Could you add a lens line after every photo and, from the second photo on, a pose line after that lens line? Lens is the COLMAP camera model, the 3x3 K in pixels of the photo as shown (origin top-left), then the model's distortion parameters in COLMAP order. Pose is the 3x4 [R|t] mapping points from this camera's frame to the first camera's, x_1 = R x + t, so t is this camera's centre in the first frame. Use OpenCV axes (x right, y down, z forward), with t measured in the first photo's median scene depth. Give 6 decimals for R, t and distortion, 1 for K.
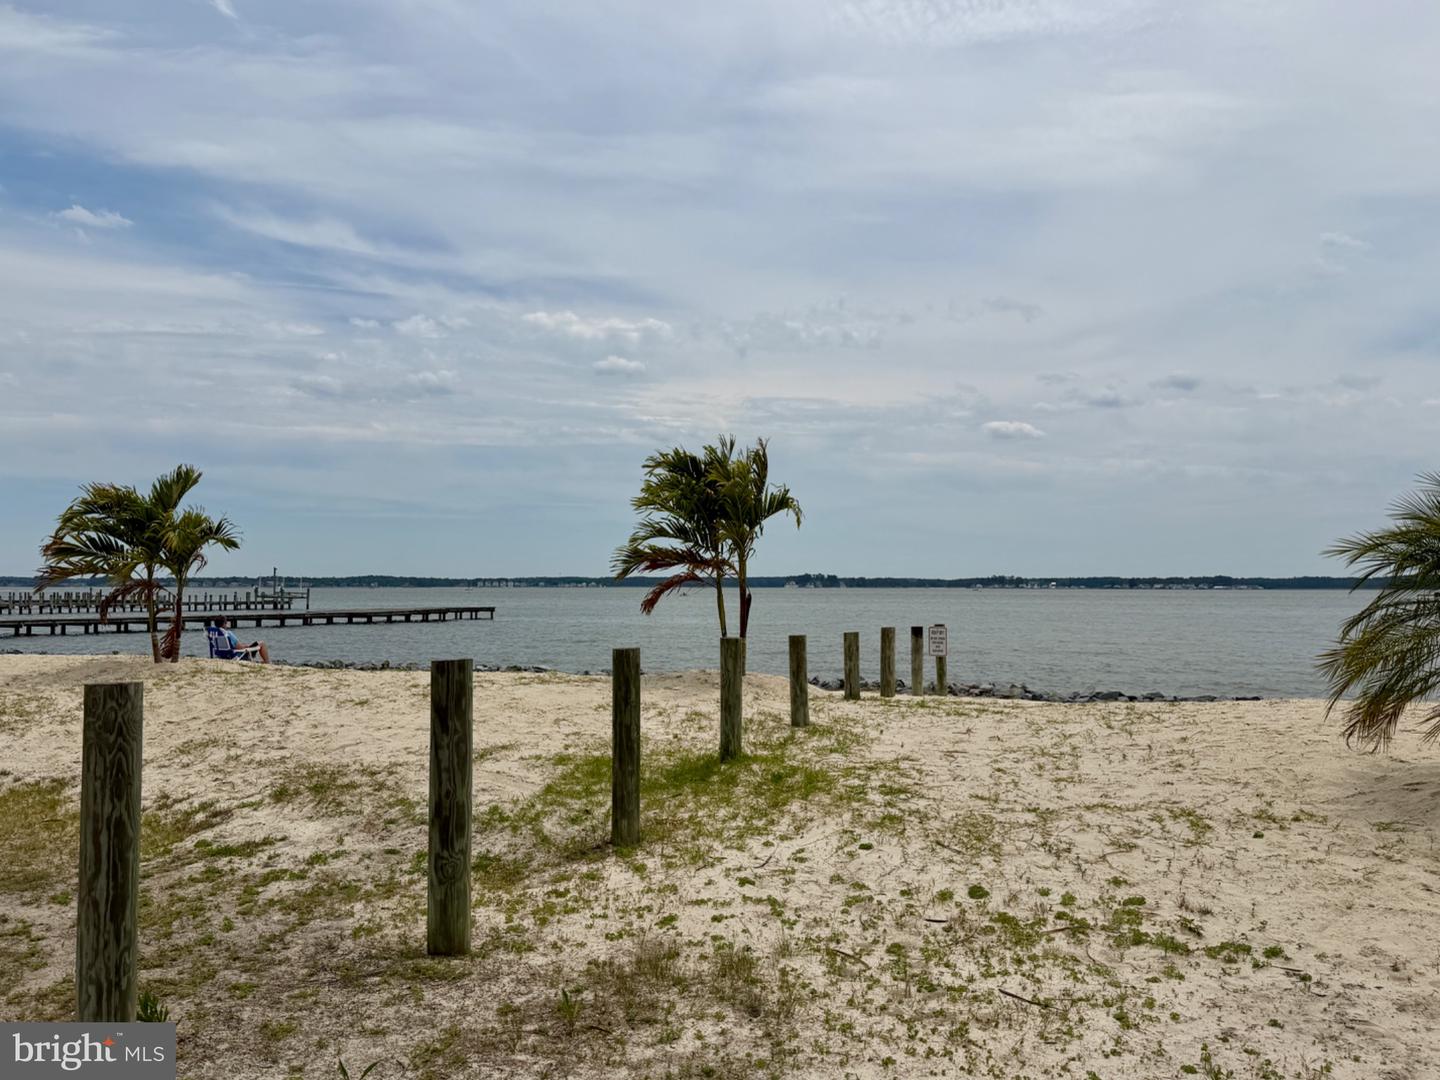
lens RADIAL K [[1210.4, 0, 720.0], [0, 1210.4, 540.0], [0, 0, 1]] dist [0.003667, 0.006712]
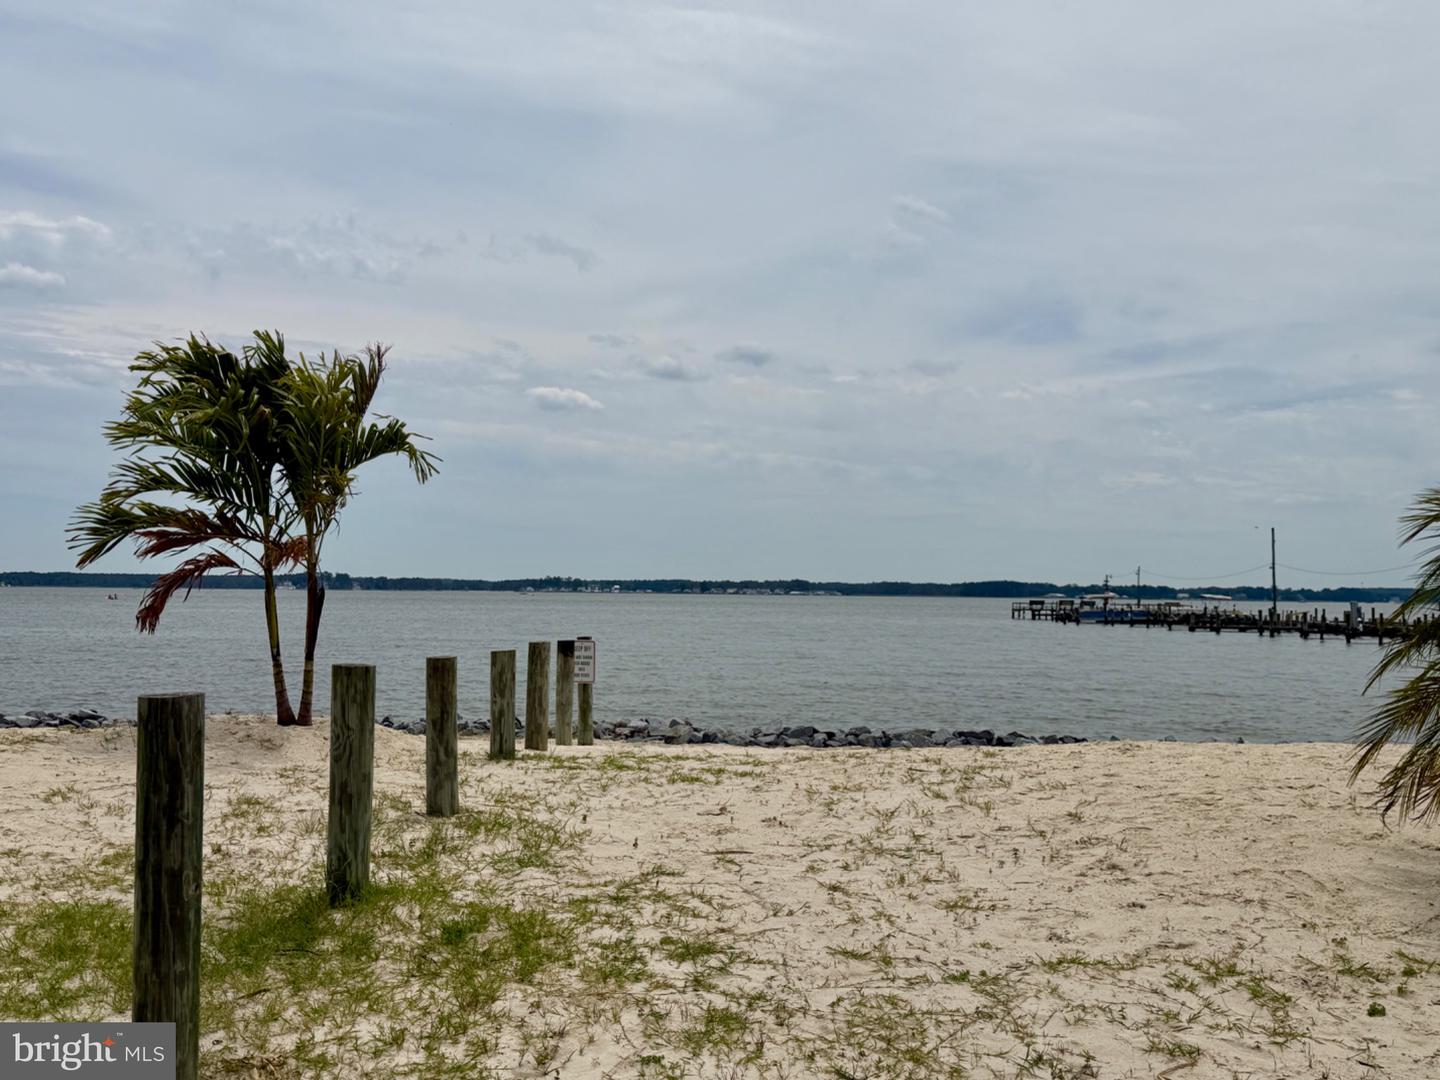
lens RADIAL K [[1481.9, 0, 727.7], [0, 1481.9, 558.0], [0, 0, 1]] dist [0.224797, -0.531409]
pose [[0.938889, 0.015427, 0.343873, -0.043846], [-0.021263, 0.999687, 0.013207, 0.015267], [-0.343562, -0.019712, 0.938923, 0.229323]]
